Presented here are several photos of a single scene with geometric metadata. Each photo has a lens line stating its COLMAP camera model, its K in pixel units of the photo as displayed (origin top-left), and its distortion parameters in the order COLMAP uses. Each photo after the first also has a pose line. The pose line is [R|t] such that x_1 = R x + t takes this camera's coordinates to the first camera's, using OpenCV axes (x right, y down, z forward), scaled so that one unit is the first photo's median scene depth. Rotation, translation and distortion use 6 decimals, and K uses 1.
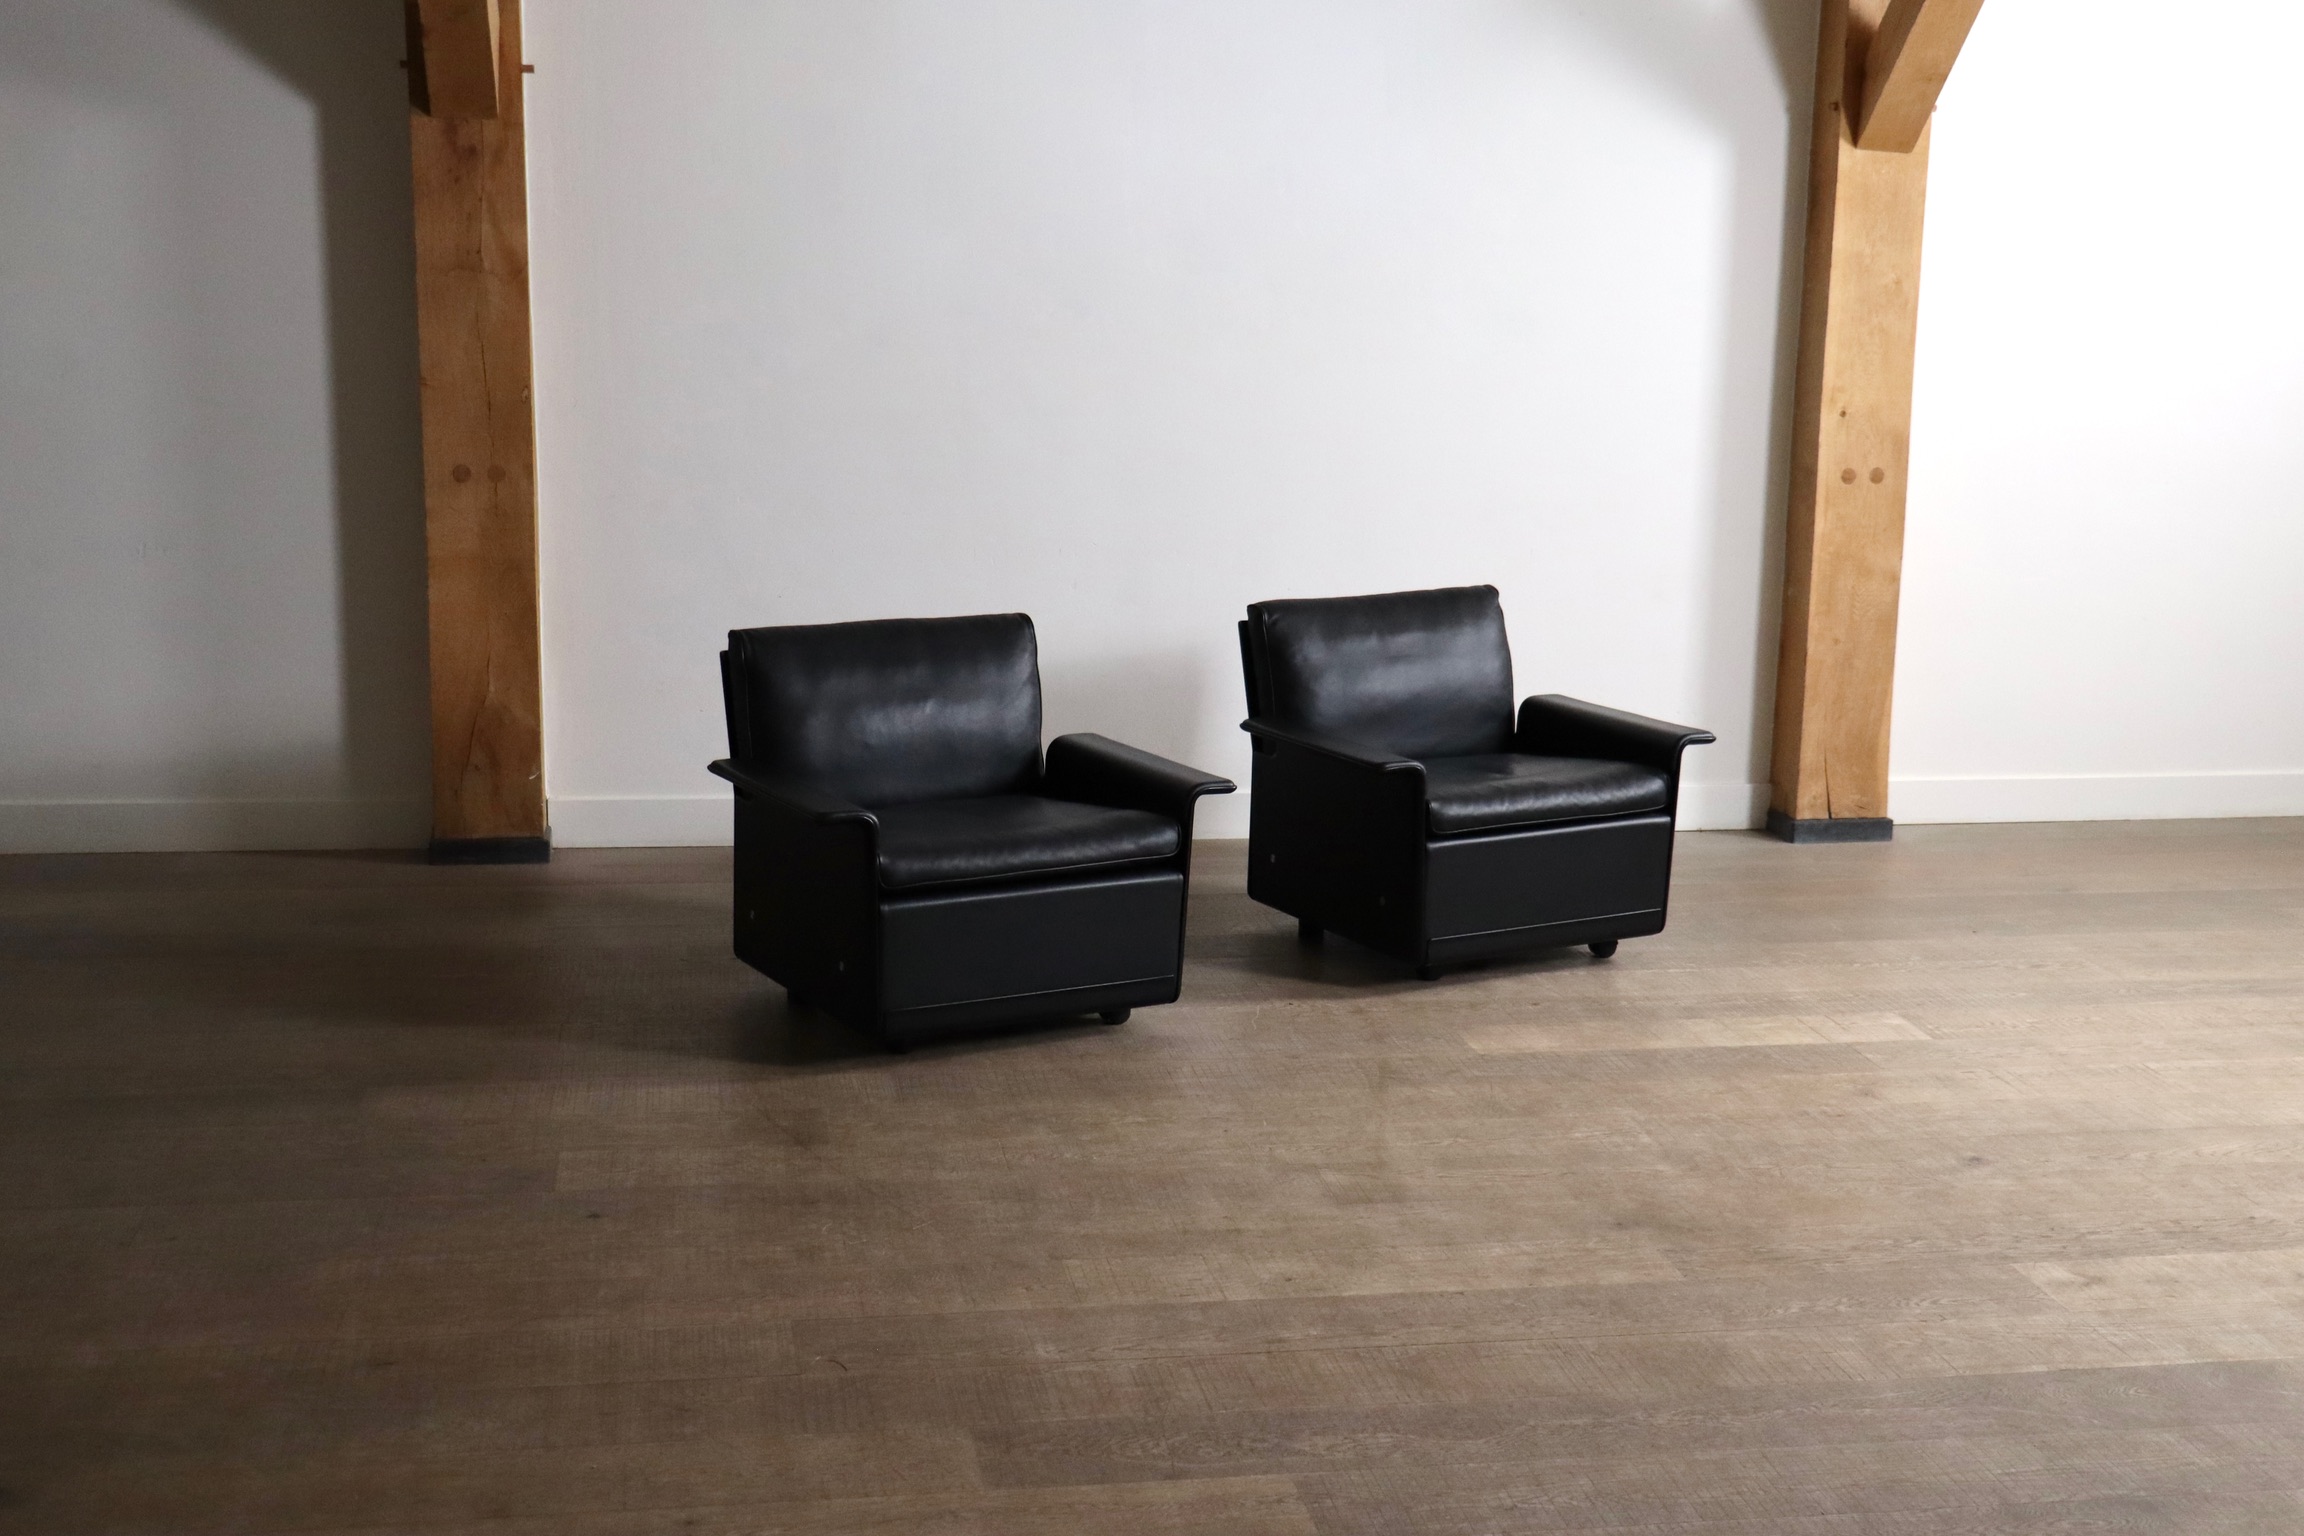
lens RADIAL K [[2831.1, 0, 1152.0], [0, 2831.1, 768.0], [0, 0, 1]] dist [0.015184, 0.069288]
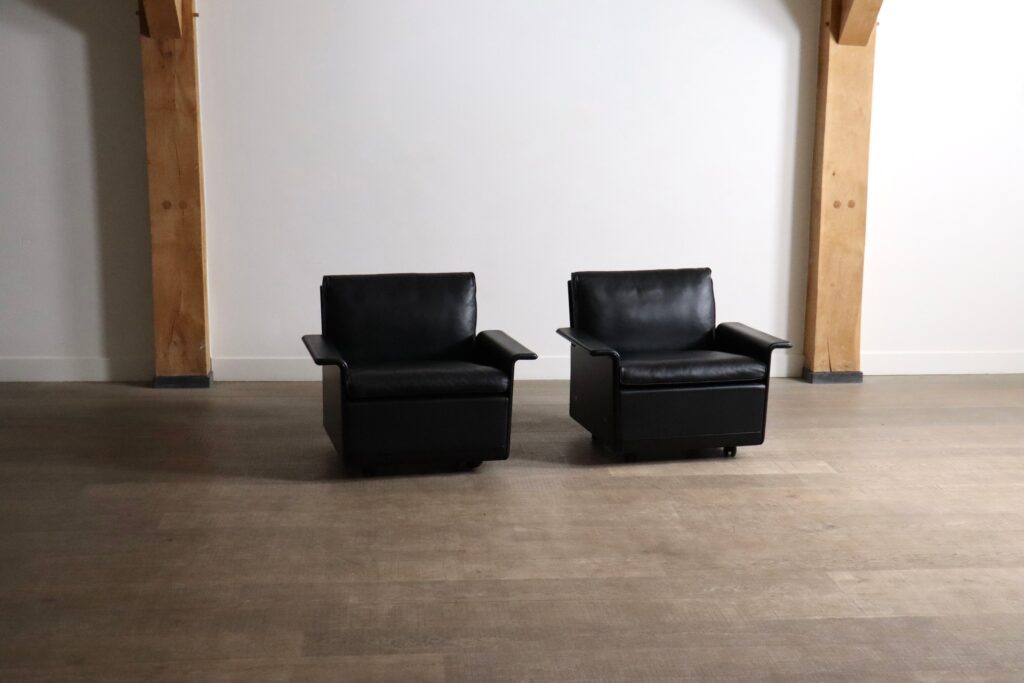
lens RADIAL K [[1420.7, 0, 512.0], [0, 1420.7, 341.5], [0, 0, 1]] dist [0.058705, 0.107221]
pose [[0.996462, 0.004102, -0.083940, 0.109056], [-0.005423, 0.999865, -0.015516, 0.014986], [0.083865, 0.015917, 0.996350, -0.050610]]
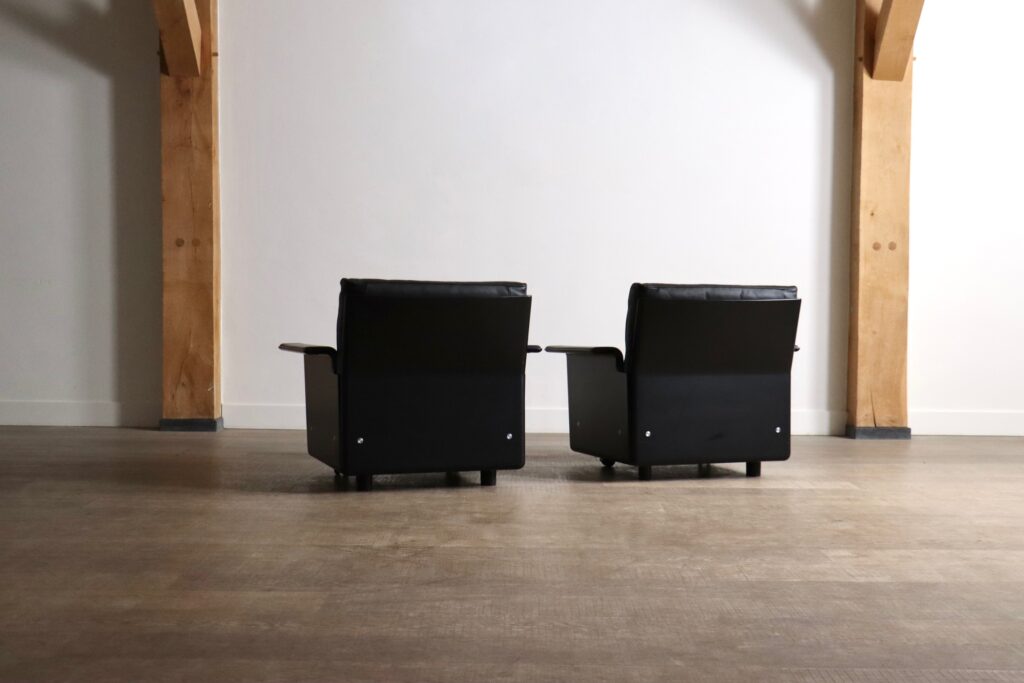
lens RADIAL K [[1335.5, 0, 509.9], [0, 1335.5, 351.7], [0, 0, 1]] dist [0.041658, 0.055443]
pose [[0.984019, -0.004266, -0.178012, 0.179433], [-0.023863, 0.987536, -0.155575, 0.128666], [0.176457, 0.157336, 0.971652, 0.087872]]
